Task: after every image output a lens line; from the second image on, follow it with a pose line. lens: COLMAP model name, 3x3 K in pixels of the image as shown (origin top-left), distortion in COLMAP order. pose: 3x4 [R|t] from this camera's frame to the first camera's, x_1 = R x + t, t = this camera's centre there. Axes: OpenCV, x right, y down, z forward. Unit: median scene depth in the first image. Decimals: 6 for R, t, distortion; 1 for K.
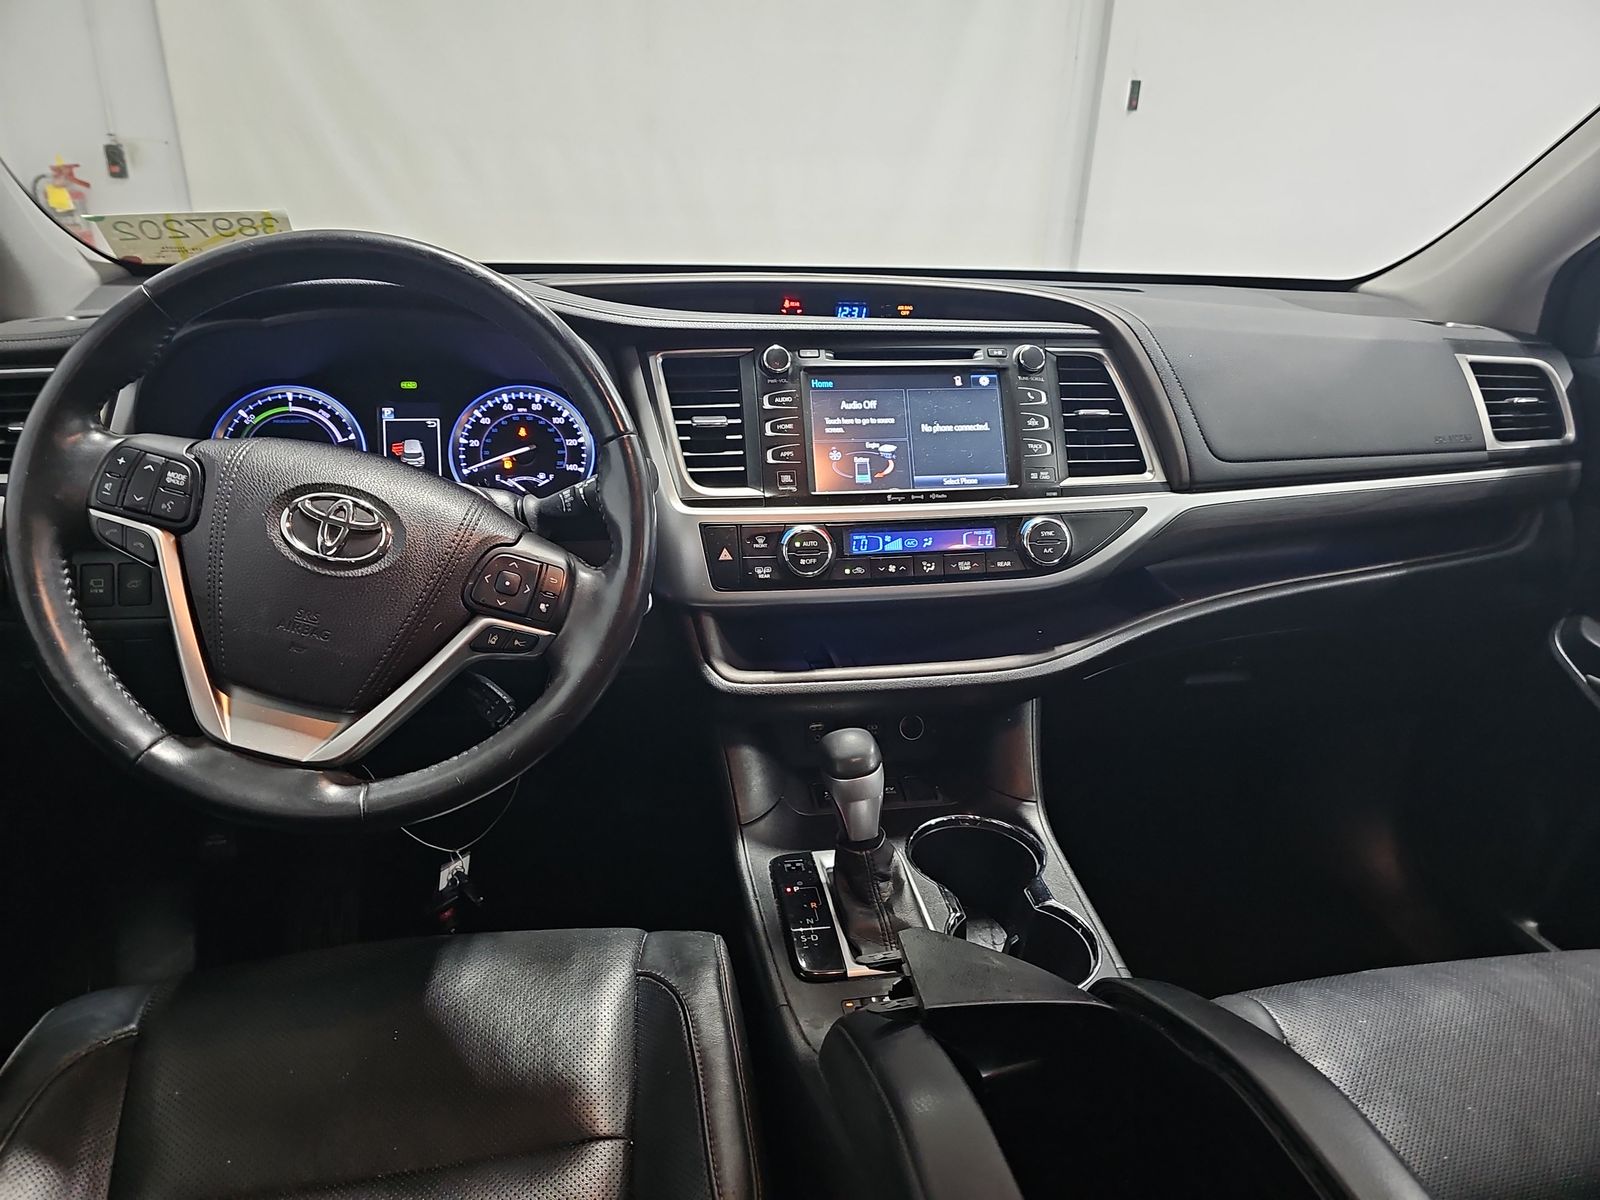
lens RADIAL K [[1078.5, 0, 804.0], [0, 1078.5, 611.0], [0, 0, 1]] dist [0.053026, -0.027917]
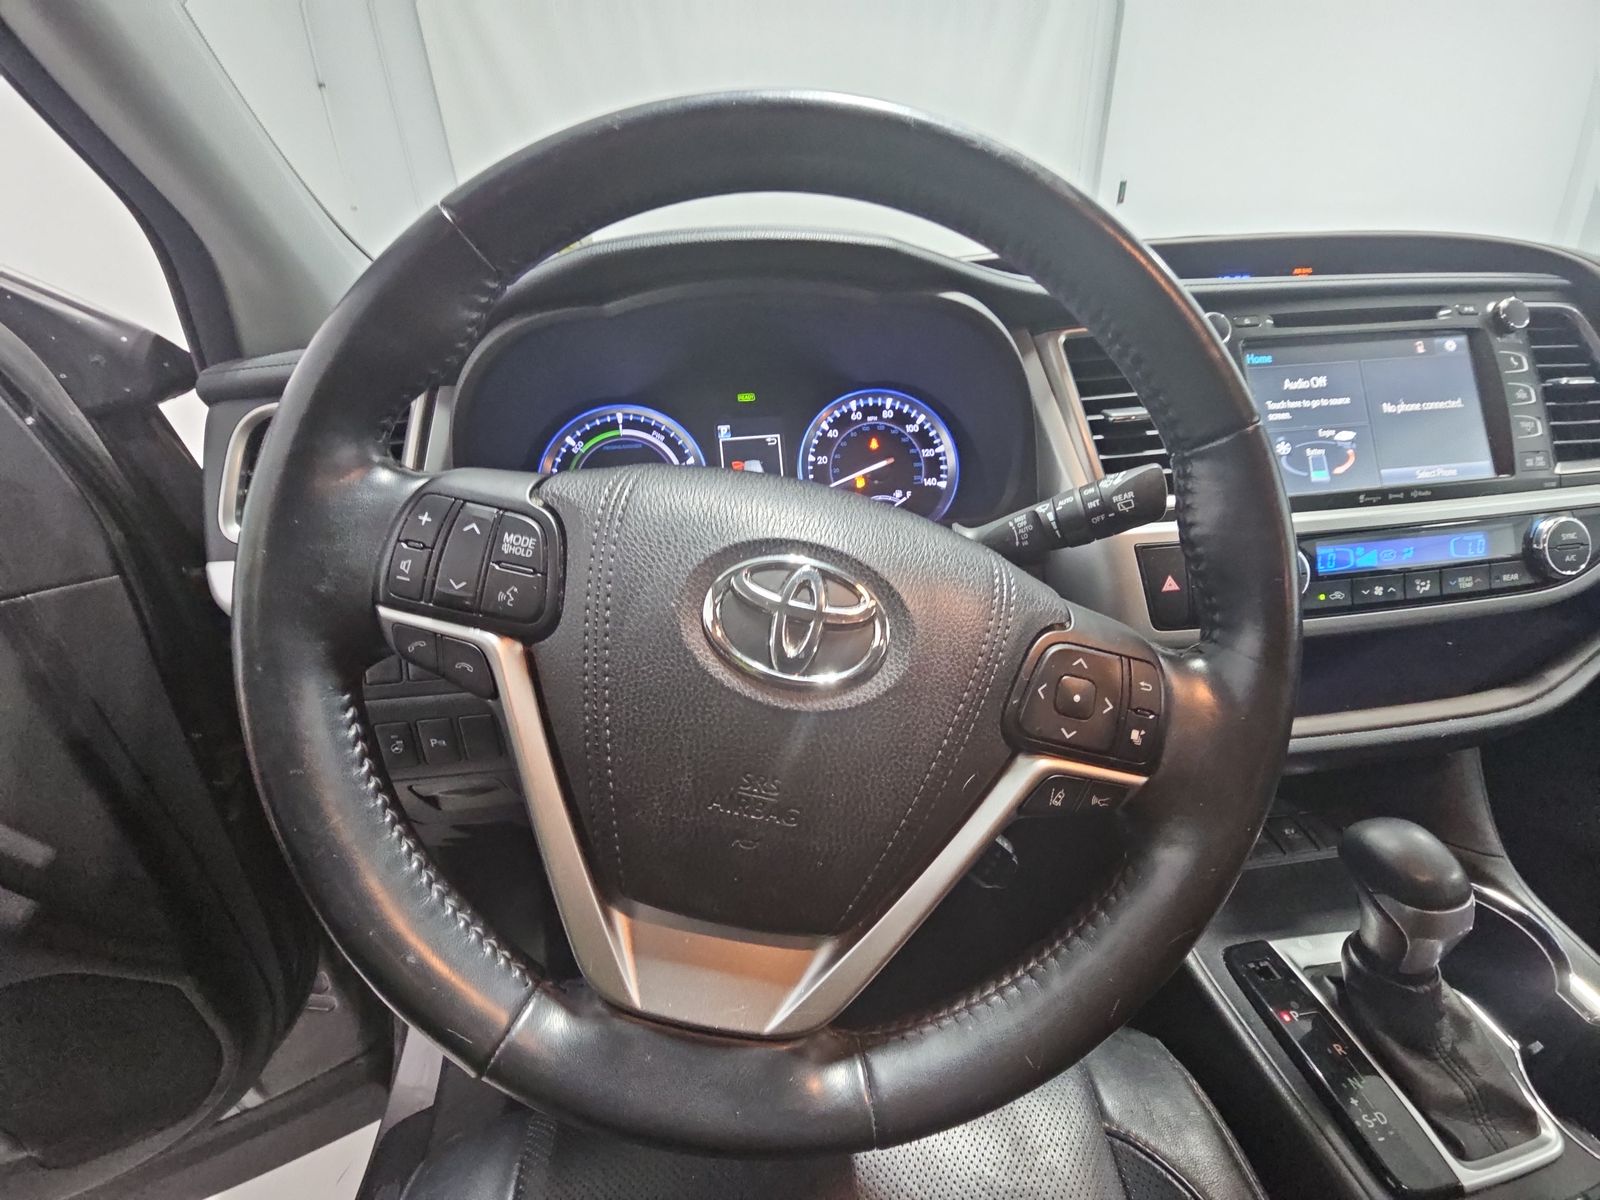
lens RADIAL K [[641.5, 0, 796.7], [0, 641.5, 601.6], [0, 0, 1]] dist [0.010746, -0.003106]
pose [[0.995549, -0.035686, -0.087230, -0.291012], [0.041248, 0.997172, 0.062816, -0.076941], [0.084742, -0.066134, 0.994206, 0.492104]]
